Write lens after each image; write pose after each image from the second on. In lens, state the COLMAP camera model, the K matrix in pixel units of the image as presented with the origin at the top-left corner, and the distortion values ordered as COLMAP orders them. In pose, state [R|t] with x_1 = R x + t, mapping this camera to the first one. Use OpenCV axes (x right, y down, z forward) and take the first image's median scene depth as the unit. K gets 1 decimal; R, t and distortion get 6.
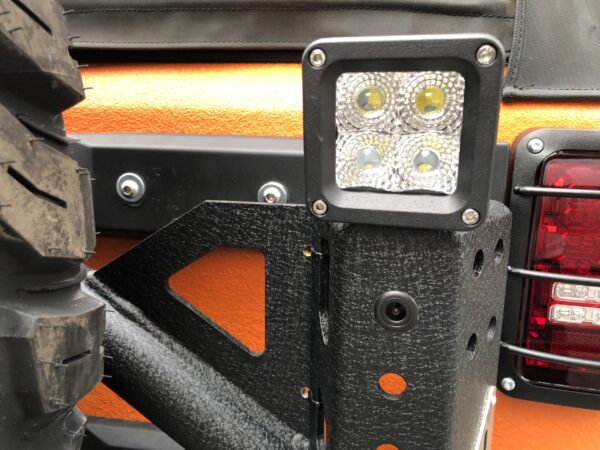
lens RADIAL K [[486.8, 0, 280.5], [0, 486.8, 225.1], [0, 0, 1]] dist [0.001314, -0.003876]
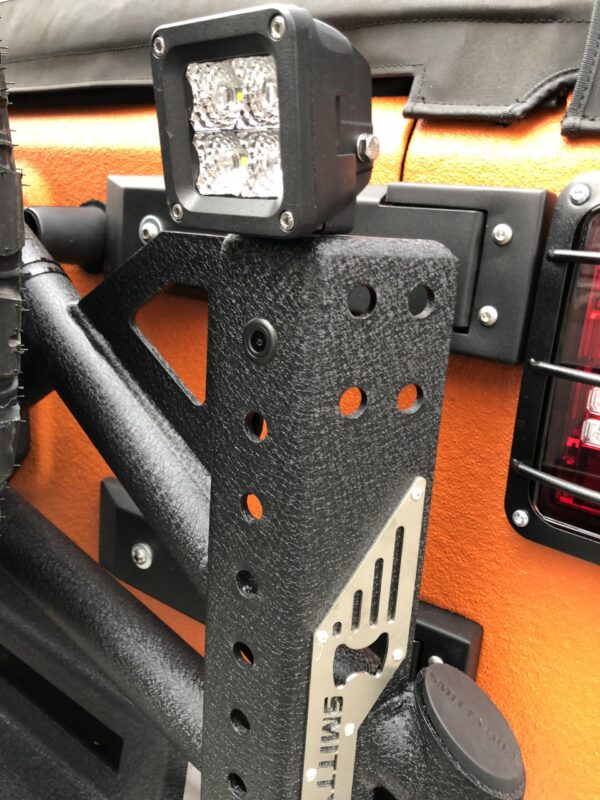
lens RADIAL K [[639.2, 0, 300.4], [0, 639.2, 387.5], [0, 0, 1]] dist [0.035582, -0.041522]
pose [[0.917331, 0.151080, -0.368346, 0.540799], [-0.141735, 0.988513, 0.052468, 0.134752], [0.372042, 0.004077, 0.928207, -0.055593]]
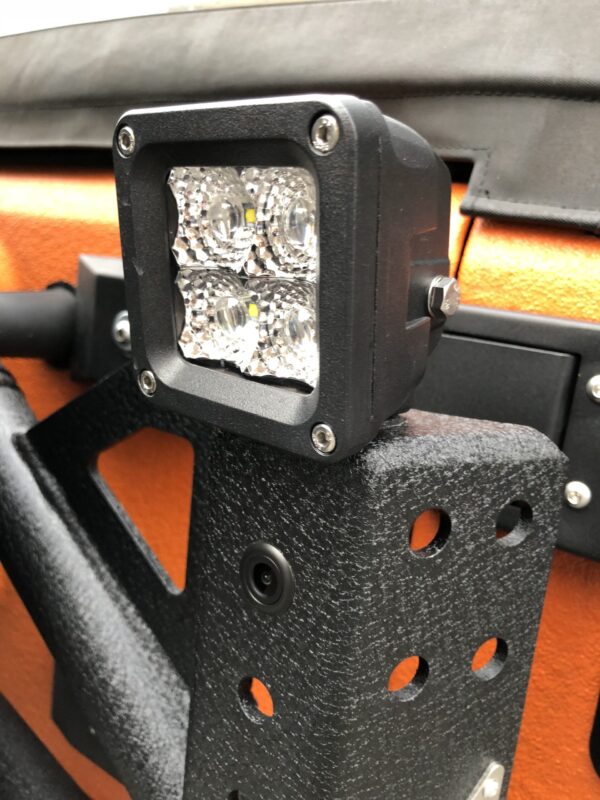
lens RADIAL K [[649.1, 0, 300.0], [0, 649.1, 400.0], [0, 0, 1]] dist [0.001314, -0.003876]
pose [[0.916893, 0.165534, -0.363189, 0.373420], [-0.172603, 0.984904, 0.013153, -0.038436], [0.359883, 0.050628, 0.931623, 0.191890]]
